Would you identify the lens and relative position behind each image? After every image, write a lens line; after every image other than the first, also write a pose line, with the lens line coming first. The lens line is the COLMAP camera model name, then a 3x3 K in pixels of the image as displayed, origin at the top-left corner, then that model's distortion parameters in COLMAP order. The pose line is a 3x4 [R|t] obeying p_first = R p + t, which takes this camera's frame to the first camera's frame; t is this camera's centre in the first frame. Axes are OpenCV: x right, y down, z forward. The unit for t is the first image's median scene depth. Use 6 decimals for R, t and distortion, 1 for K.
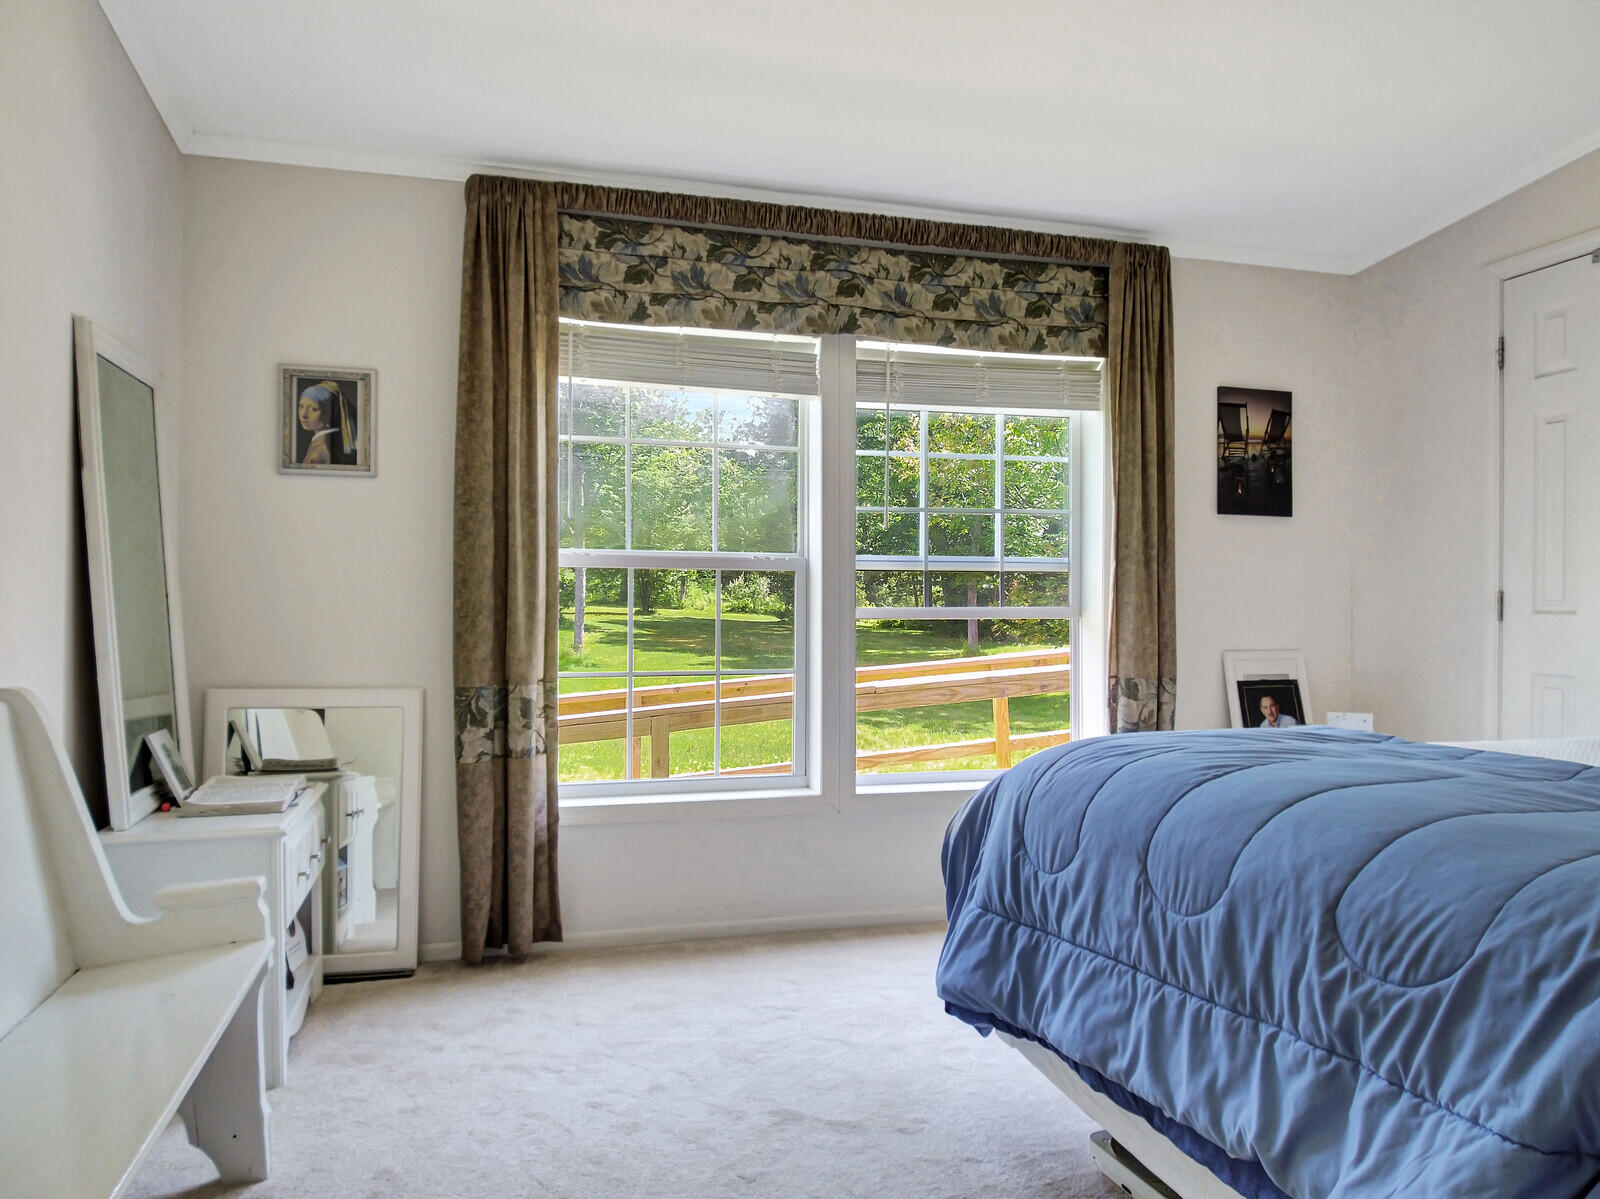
lens RADIAL K [[1120.5, 0, 798.8], [0, 1120.5, 601.4], [0, 0, 1]] dist [-0.002341, -0.015433]
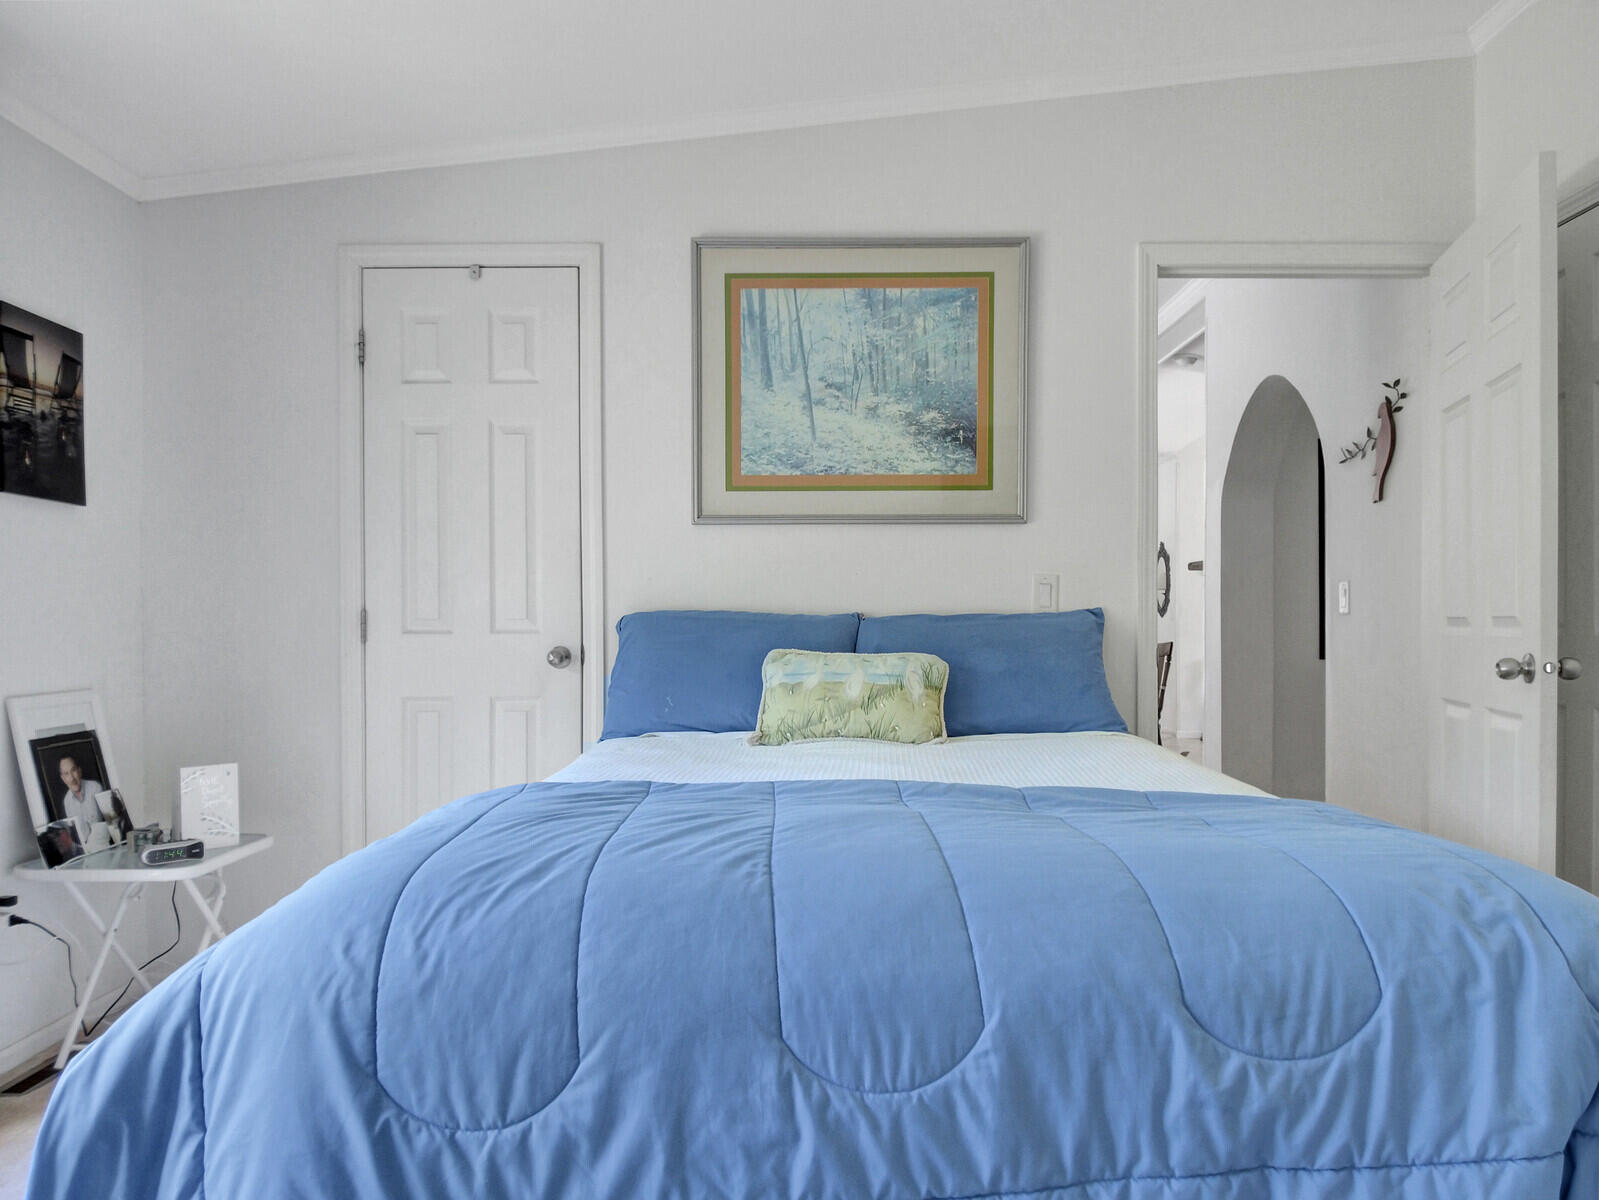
lens RADIAL K [[1119.8, 0, 797.2], [0, 1119.8, 610.7], [0, 0, 1]] dist [-0.002341, -0.015433]
pose [[0.262528, 0.001643, 0.964923, -0.161818], [0.003853, 0.999989, -0.002751, -0.004556], [-0.964917, 0.004440, 0.262518, 0.434791]]
